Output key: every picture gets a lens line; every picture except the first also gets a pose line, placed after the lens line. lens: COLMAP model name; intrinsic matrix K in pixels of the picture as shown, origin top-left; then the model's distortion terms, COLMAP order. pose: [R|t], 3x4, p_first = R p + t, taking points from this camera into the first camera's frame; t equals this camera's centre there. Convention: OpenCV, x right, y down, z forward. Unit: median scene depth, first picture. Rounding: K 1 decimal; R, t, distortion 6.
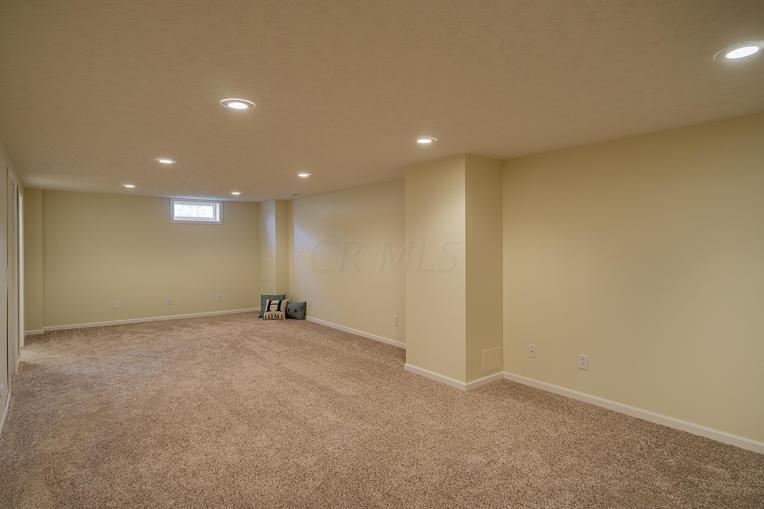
lens RADIAL K [[416.8, 0, 389.4], [0, 416.8, 253.3], [0, 0, 1]] dist [0.001055, 0.002373]
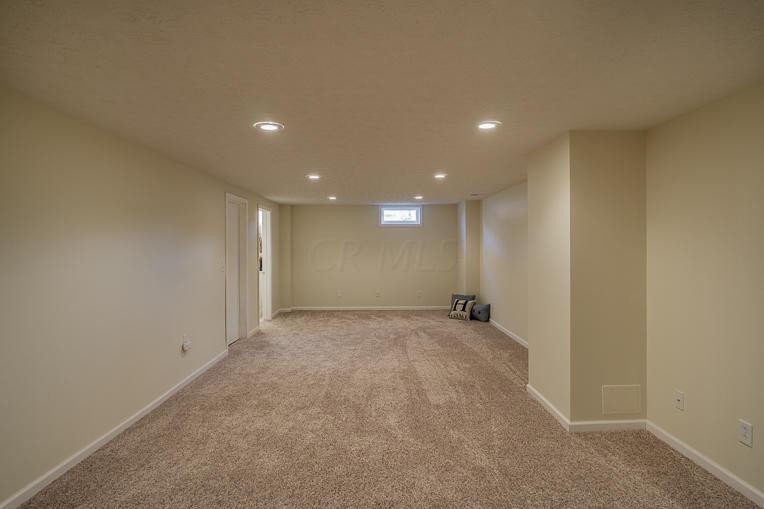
lens RADIAL K [[416.8, 0, 387.9], [0, 416.8, 250.7], [0, 0, 1]] dist [0.001055, 0.002373]
pose [[0.810670, 0.005311, -0.585480, 0.336032], [-0.008800, 0.999956, -0.003114, -0.005036], [0.585437, 0.007676, 0.810681, 0.147756]]
